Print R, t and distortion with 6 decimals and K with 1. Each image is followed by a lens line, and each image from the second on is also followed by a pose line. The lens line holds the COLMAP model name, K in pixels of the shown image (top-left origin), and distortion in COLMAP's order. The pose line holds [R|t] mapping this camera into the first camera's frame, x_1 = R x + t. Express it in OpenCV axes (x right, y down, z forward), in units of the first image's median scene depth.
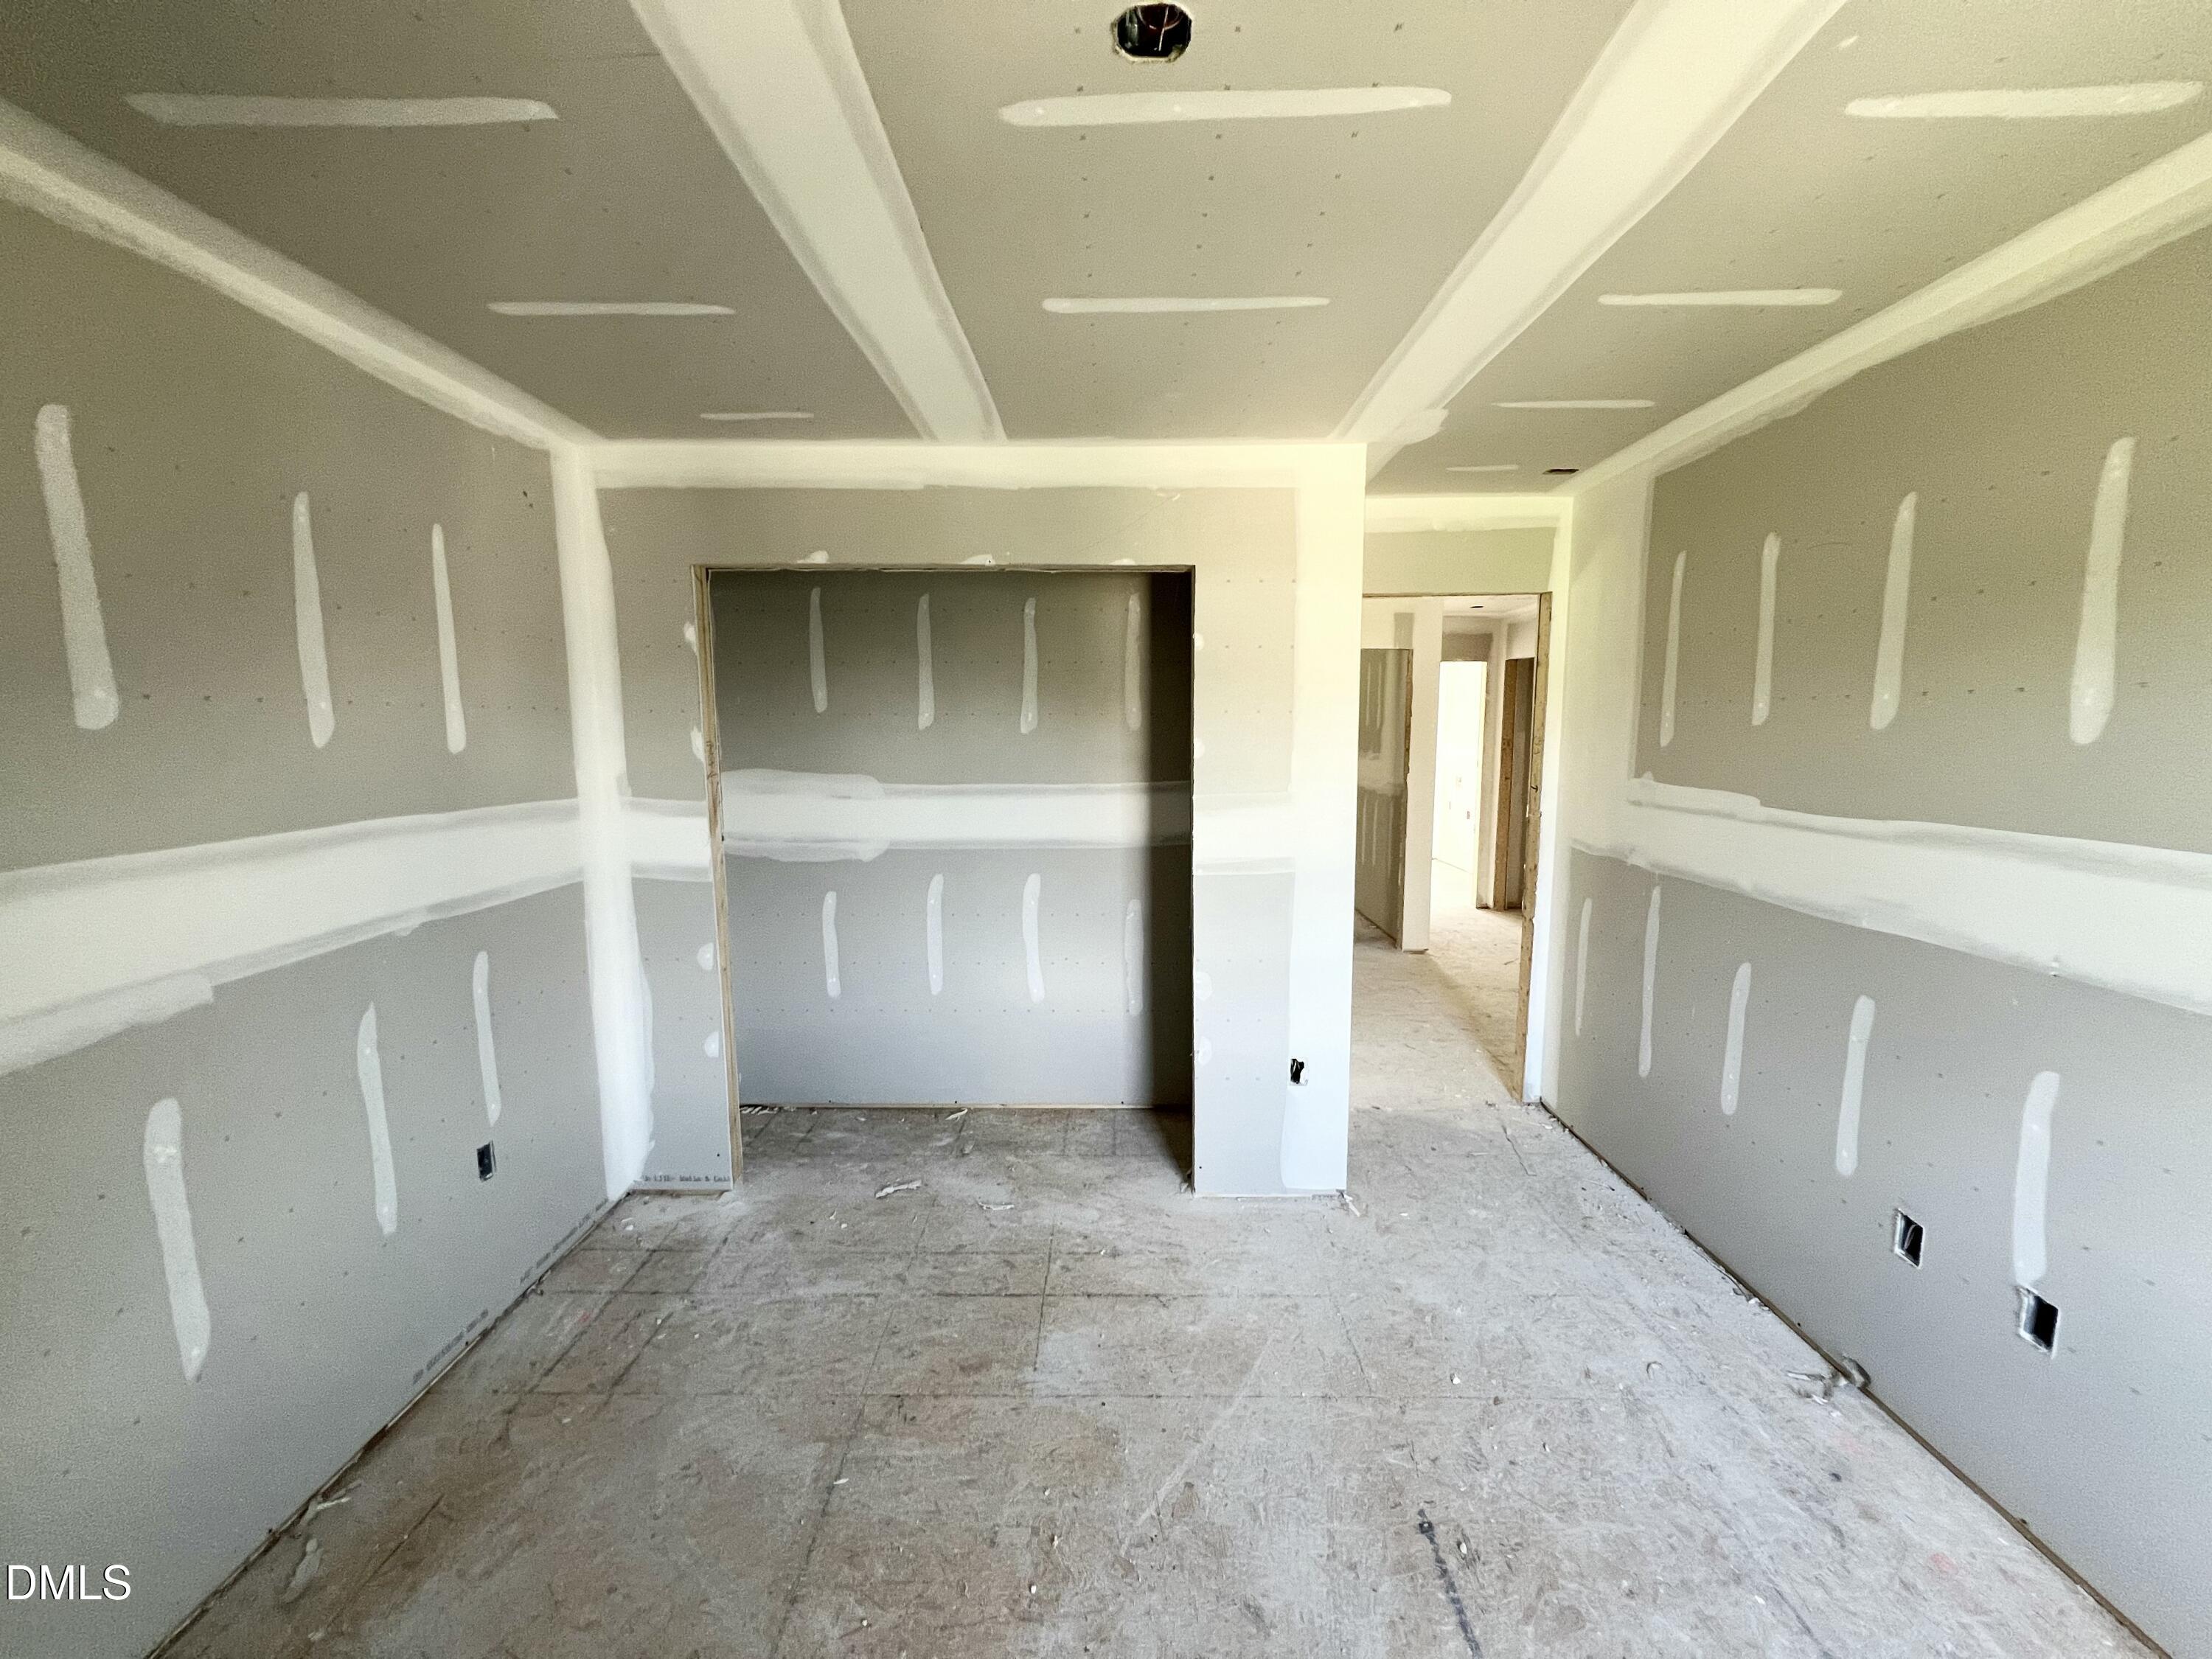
lens RADIAL K [[885.0, 0, 1103.4], [0, 885.0, 833.1], [0, 0, 1]] dist [-0.001588, 0.000271]
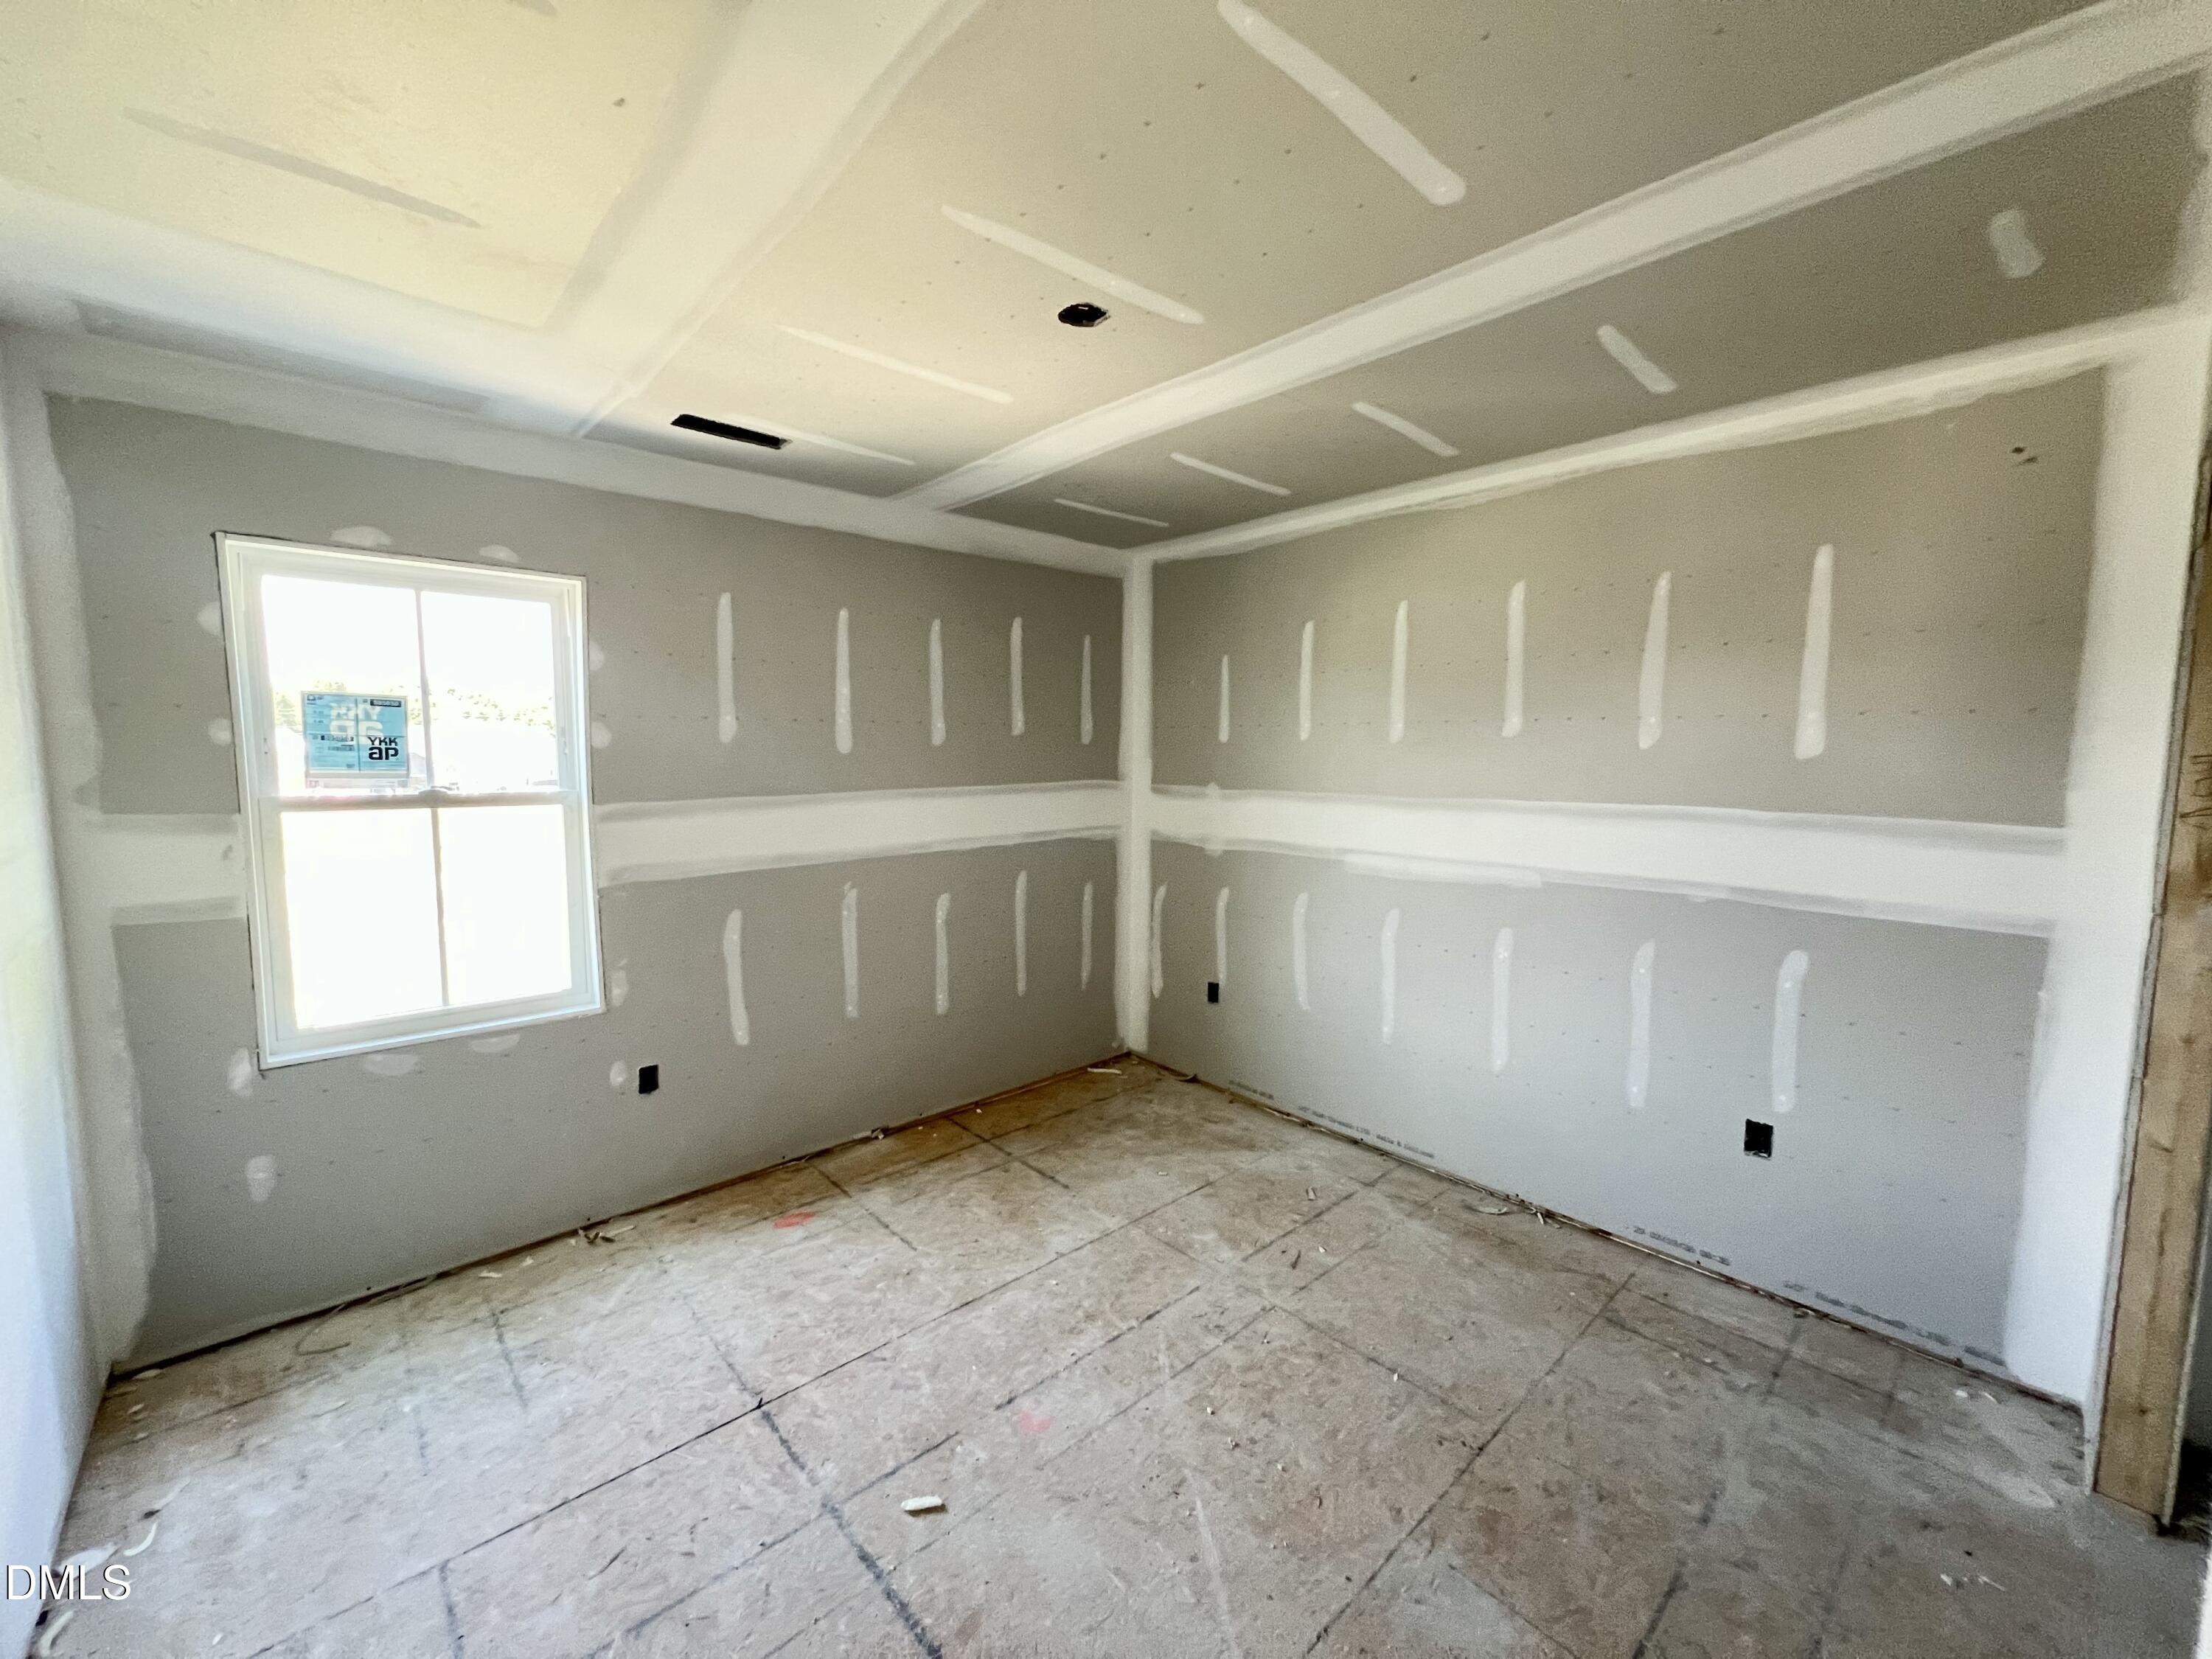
lens RADIAL K [[885.0, 0, 1103.4], [0, 885.0, 833.1], [0, 0, 1]] dist [-0.001588, 0.000271]
pose [[-0.737364, 0.062943, -0.672556, 0.592816], [-0.084582, 0.979210, 0.184373, -0.123326], [0.670179, 0.192836, -0.716711, 1.173556]]
